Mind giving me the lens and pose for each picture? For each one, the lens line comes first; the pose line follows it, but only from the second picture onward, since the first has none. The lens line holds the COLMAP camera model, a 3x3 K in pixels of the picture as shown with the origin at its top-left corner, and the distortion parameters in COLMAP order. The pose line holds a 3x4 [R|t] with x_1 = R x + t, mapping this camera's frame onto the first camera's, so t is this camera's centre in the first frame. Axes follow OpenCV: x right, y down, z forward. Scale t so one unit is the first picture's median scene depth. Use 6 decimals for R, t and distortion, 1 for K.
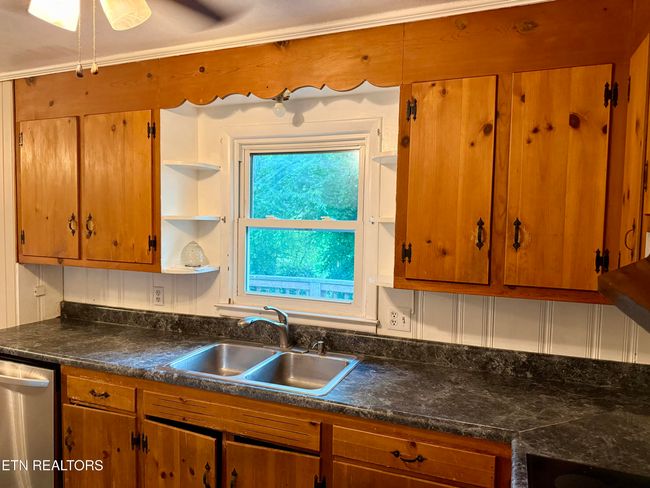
lens RADIAL K [[454.1, 0, 325.7], [0, 454.1, 248.8], [0, 0, 1]] dist [0.058705, 0.002674]
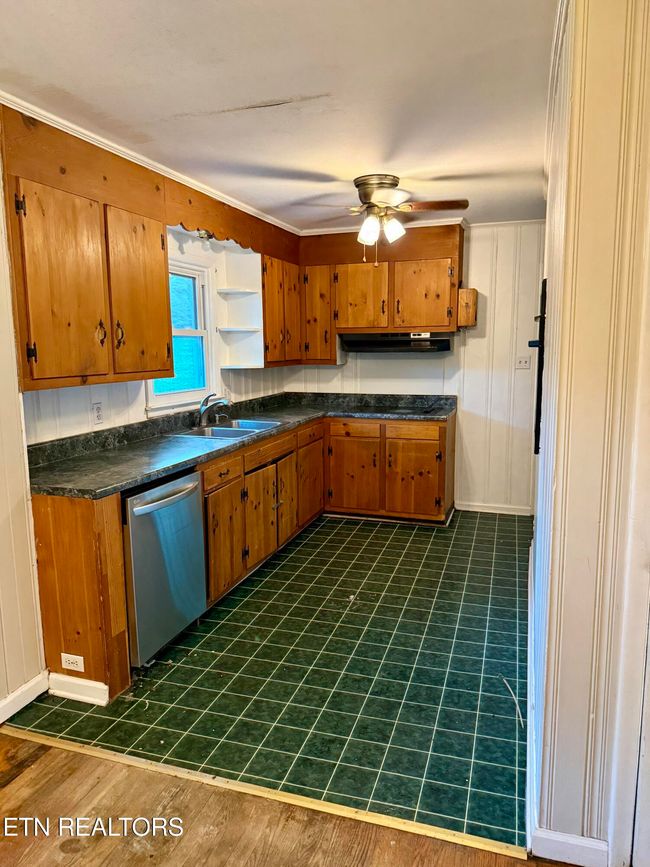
lens RADIAL K [[605.7, 0, 328.7], [0, 605.7, 432.4], [0, 0, 1]] dist [0.058705, 0.002674]
pose [[-0.063900, -0.160995, 0.984884, -1.680006], [0.056897, 0.984708, 0.164658, -0.033716], [-0.996333, 0.066559, -0.053763, 0.653844]]
